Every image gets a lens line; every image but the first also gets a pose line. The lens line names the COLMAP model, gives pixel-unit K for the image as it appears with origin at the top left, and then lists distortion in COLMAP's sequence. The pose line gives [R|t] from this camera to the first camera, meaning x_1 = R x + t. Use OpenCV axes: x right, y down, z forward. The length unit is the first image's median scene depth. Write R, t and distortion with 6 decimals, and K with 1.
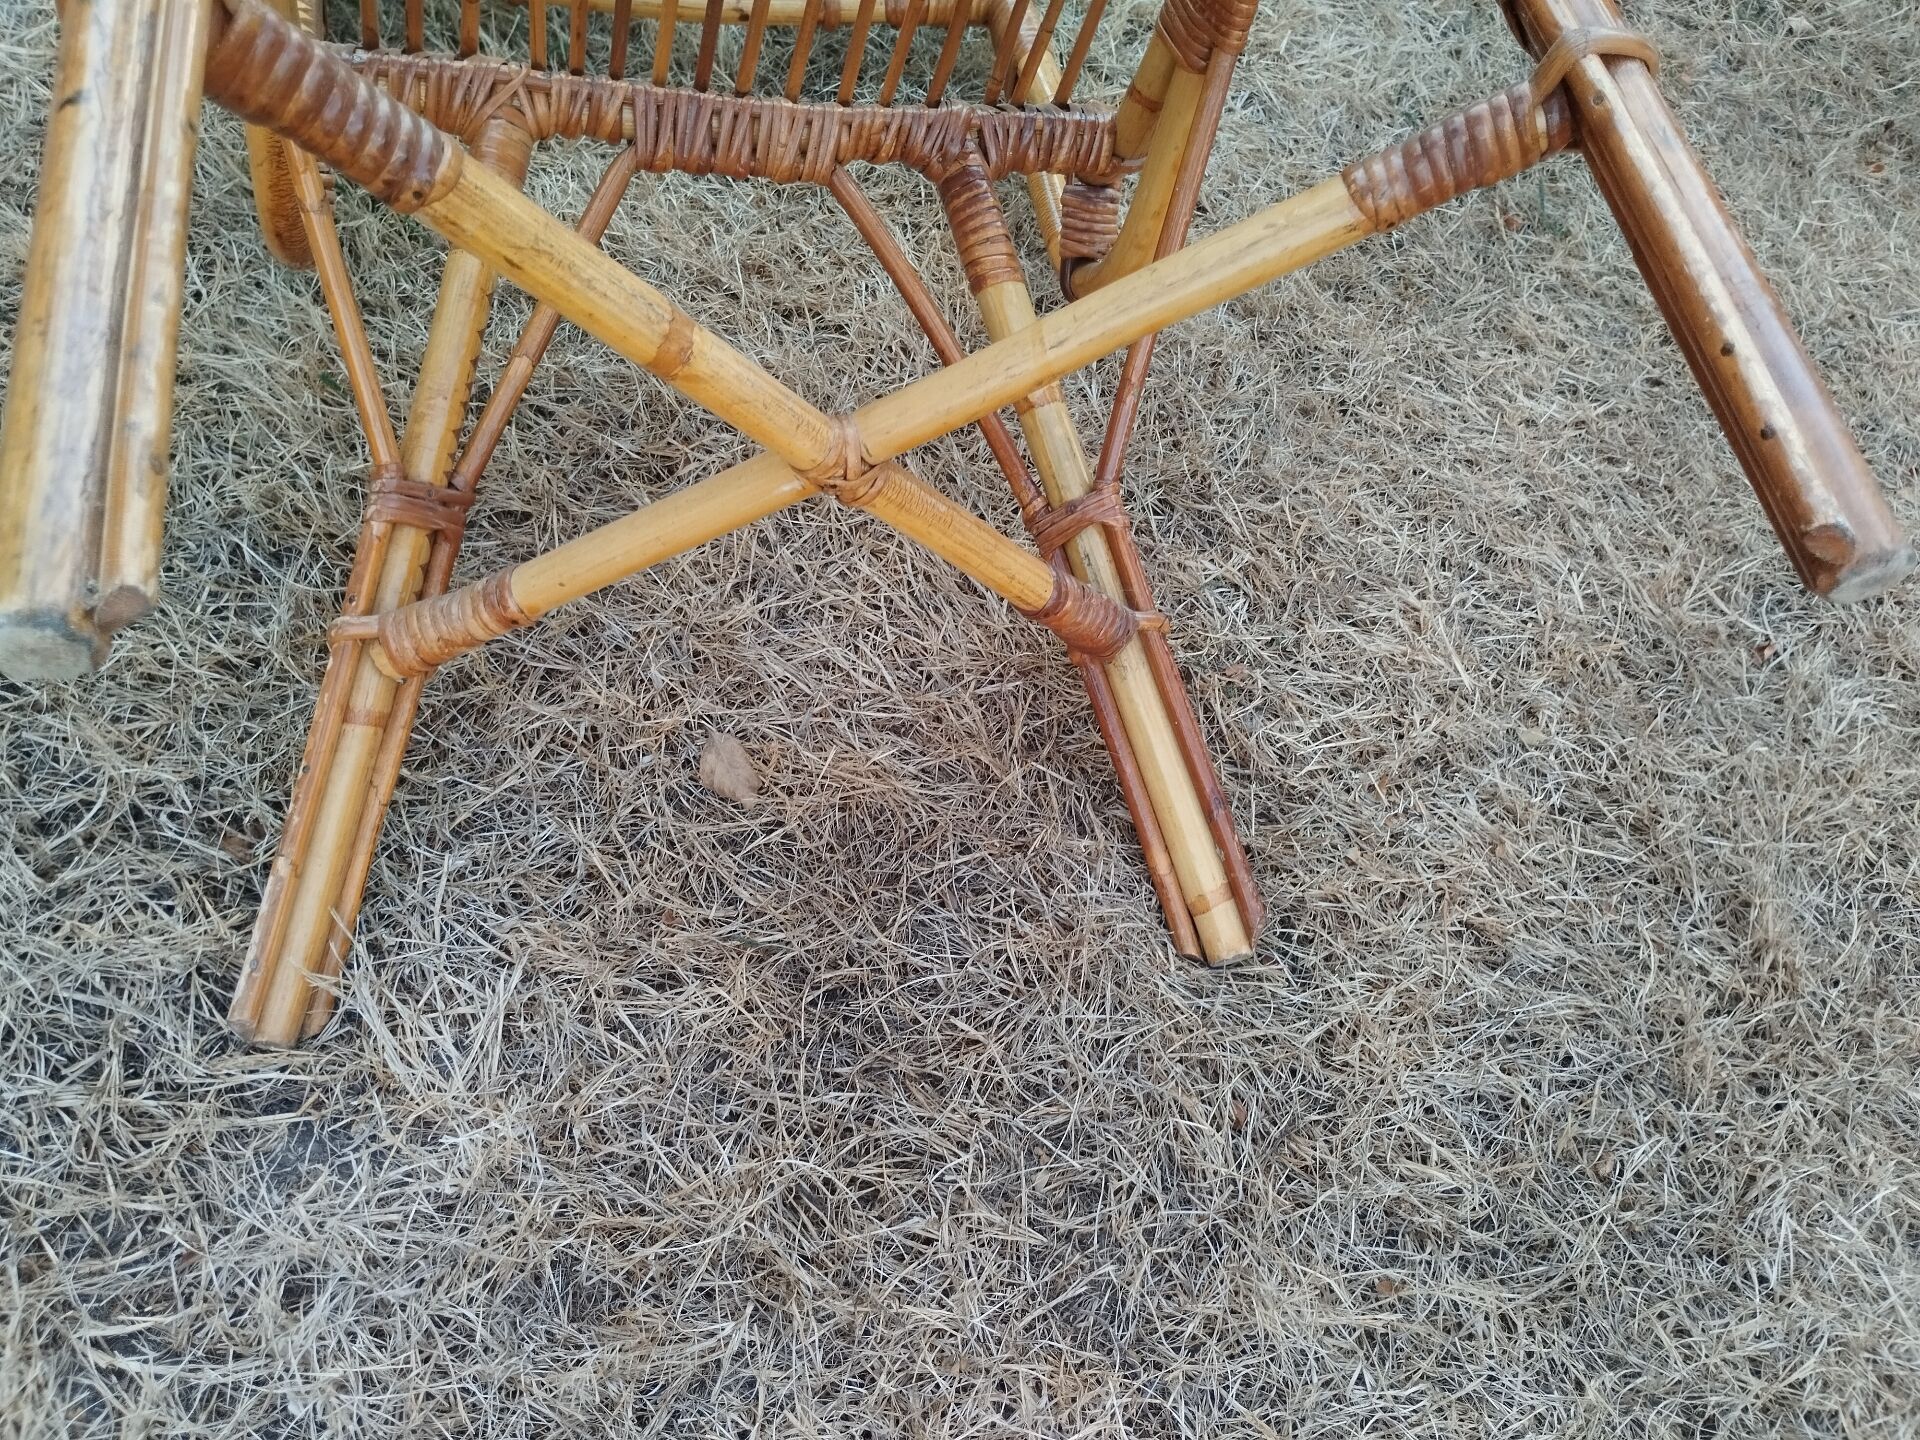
lens RADIAL K [[1650.7, 0, 963.2], [0, 1650.7, 726.8], [0, 0, 1]] dist [0.063282, -0.085378]
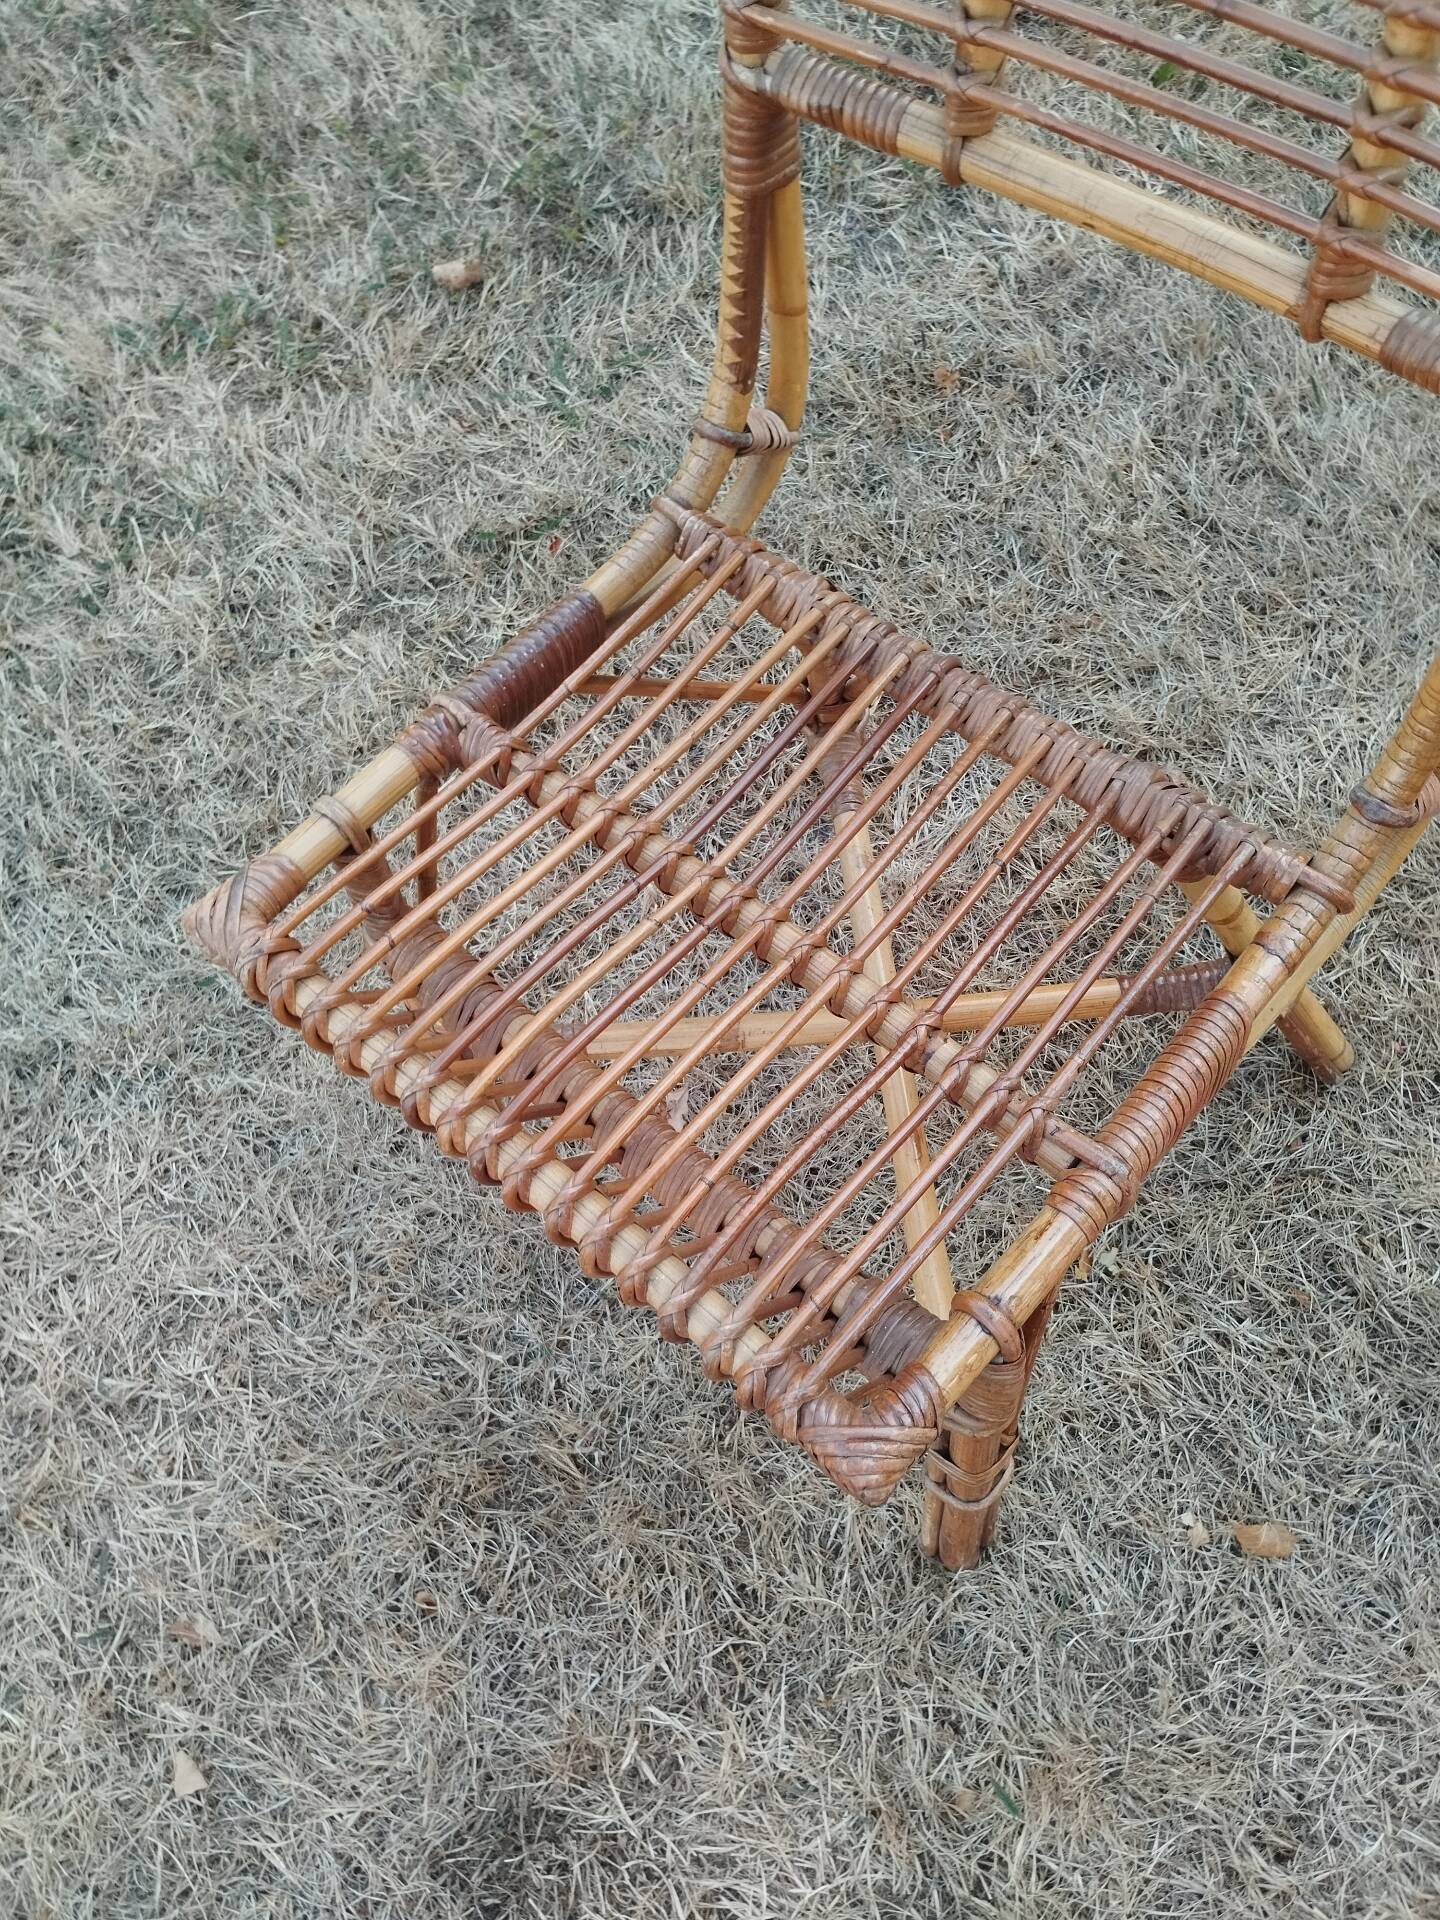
lens RADIAL K [[1650.7, 0, 741.9], [0, 1650.7, 949.2], [0, 0, 1]] dist [0.063282, -0.085378]
pose [[0.606236, 0.510819, -0.609542, 0.628649], [-0.487739, 0.844193, 0.222371, 0.002600], [0.628163, 0.162488, 0.760927, -0.406838]]
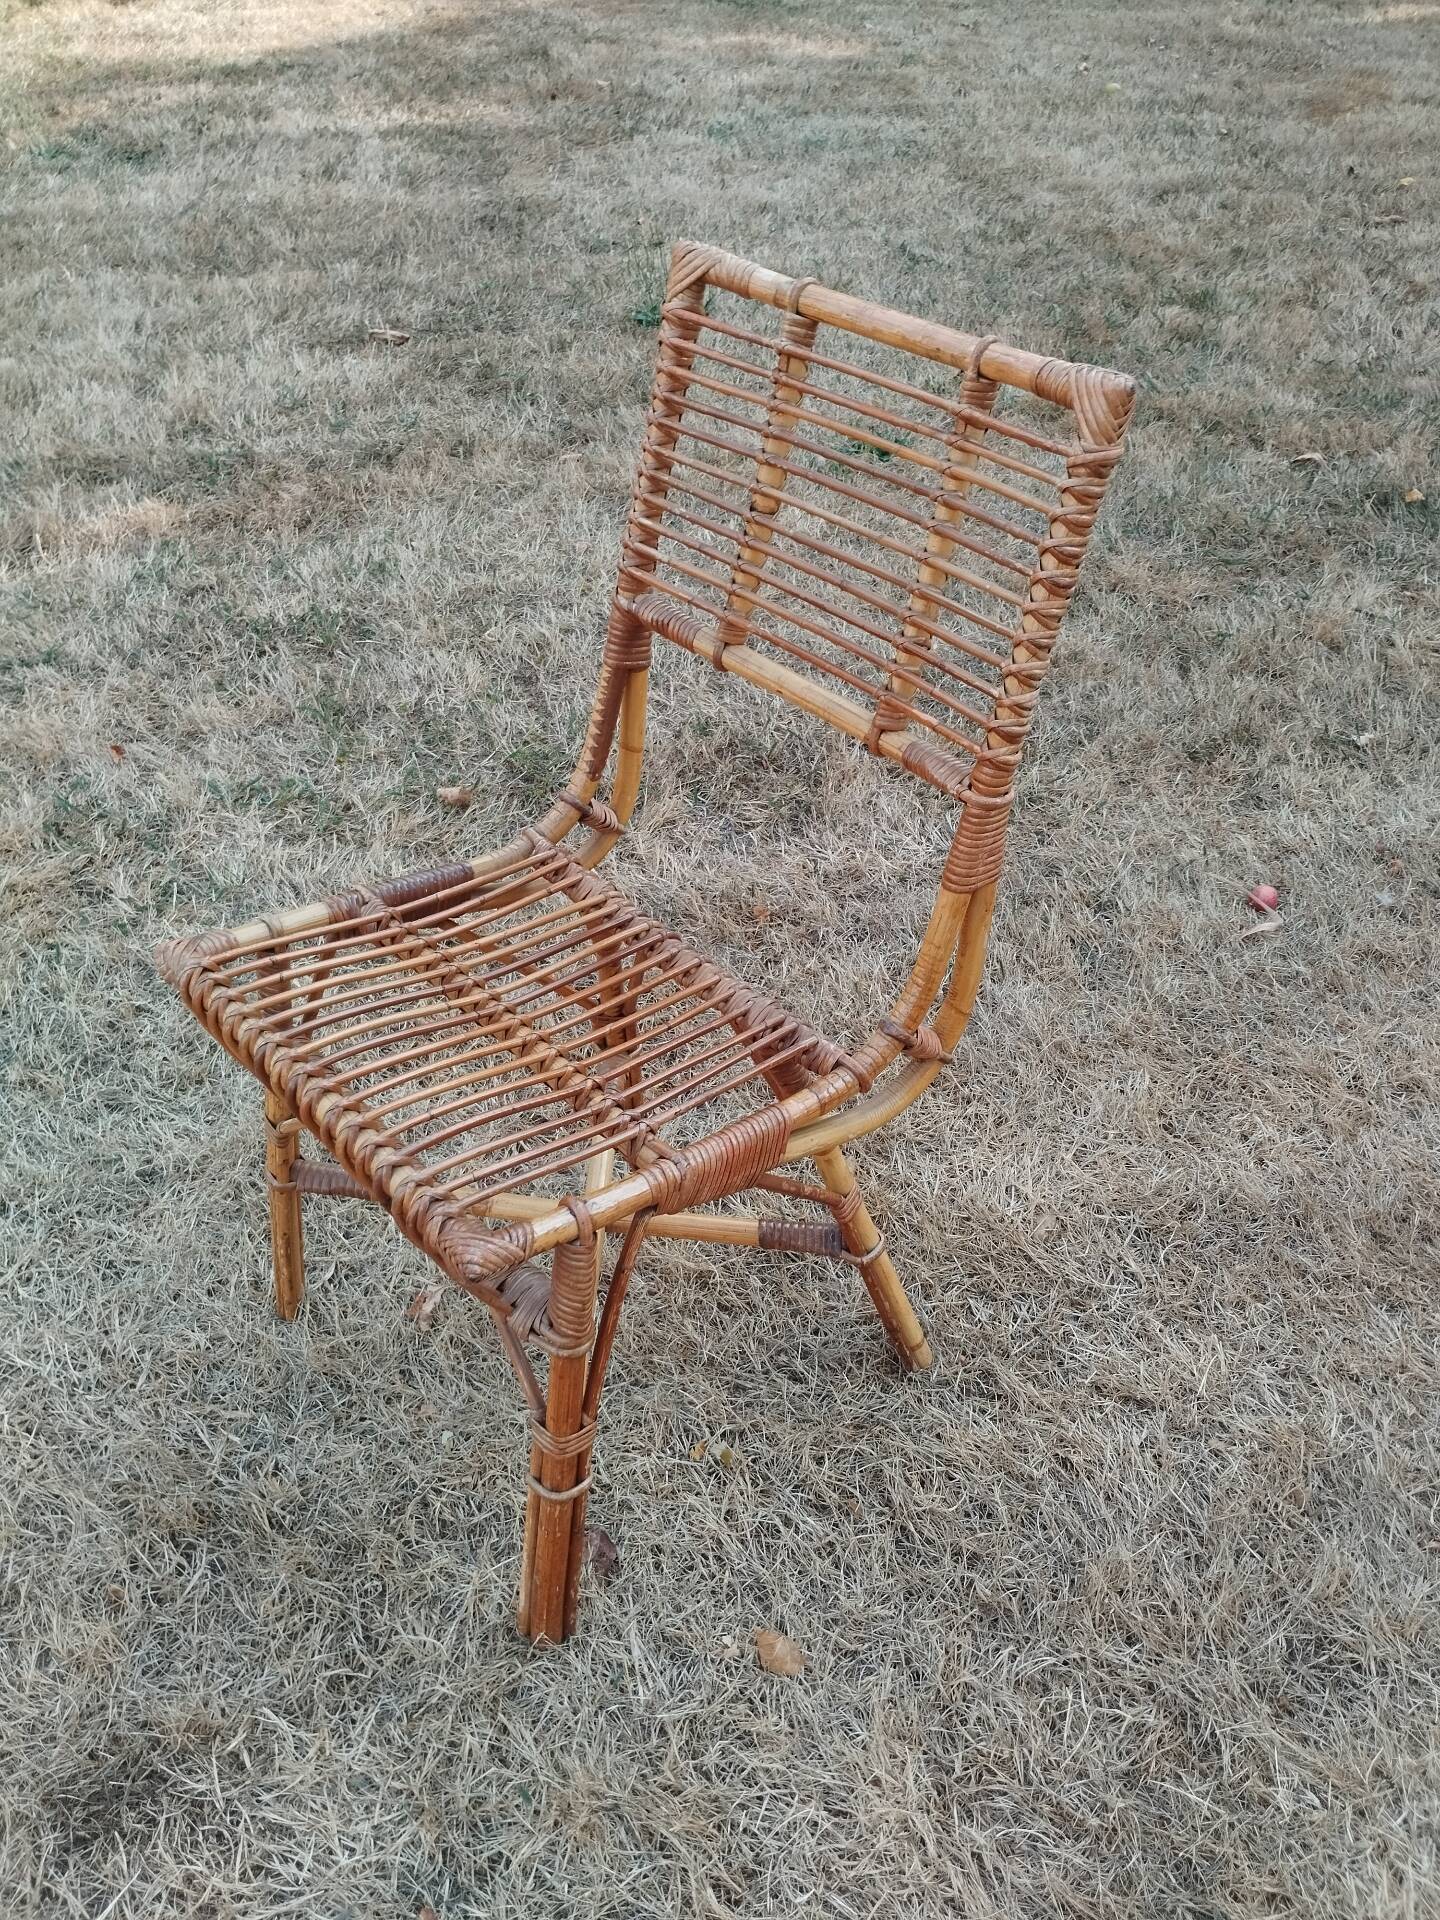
lens RADIAL K [[1650.7, 0, 714.4], [0, 1650.7, 966.4], [0, 0, 1]] dist [0.063282, -0.085378]
pose [[0.530565, 0.318972, -0.785339, 1.319805], [-0.672511, 0.722376, -0.160940, 0.278569], [0.515975, 0.613538, 0.597780, -0.520897]]
